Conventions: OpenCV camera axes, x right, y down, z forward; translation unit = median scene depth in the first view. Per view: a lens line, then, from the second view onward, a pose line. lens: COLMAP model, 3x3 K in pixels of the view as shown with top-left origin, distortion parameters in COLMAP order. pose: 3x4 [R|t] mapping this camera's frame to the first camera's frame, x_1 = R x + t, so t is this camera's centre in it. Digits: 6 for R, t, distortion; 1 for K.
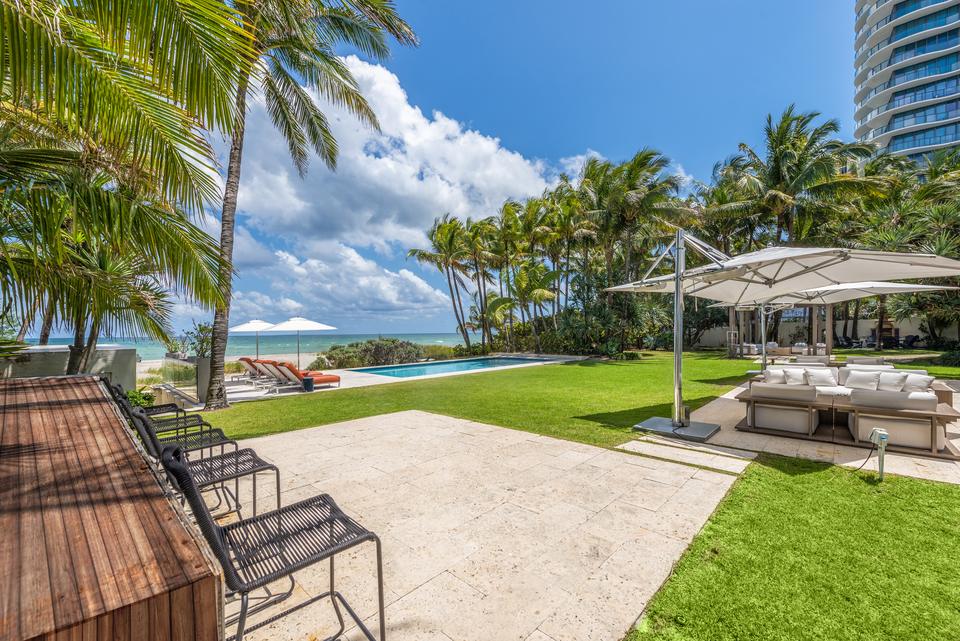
lens RADIAL K [[389.4, 0, 482.0], [0, 389.4, 328.3], [0, 0, 1]] dist [-0.002316, -0.000055]
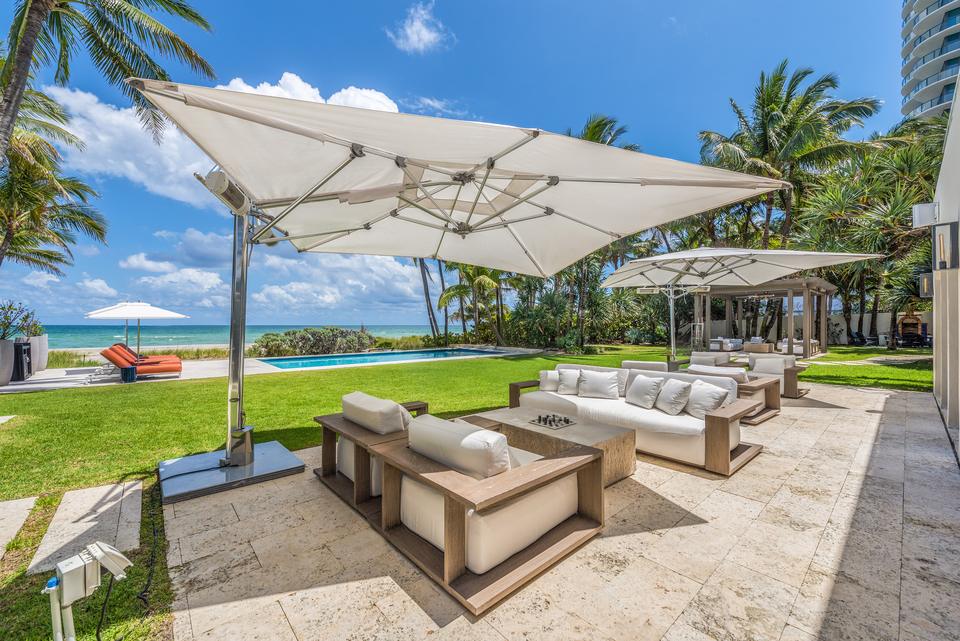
lens RADIAL K [[378.0, 0, 482.3], [0, 378.0, 323.8], [0, 0, 1]] dist [-0.004457, -0.000183]
pose [[0.995845, 0.011686, -0.090312, 0.212061], [-0.011076, 0.999912, 0.007255, 0.007197], [0.090388, -0.006225, 0.995887, 0.105293]]
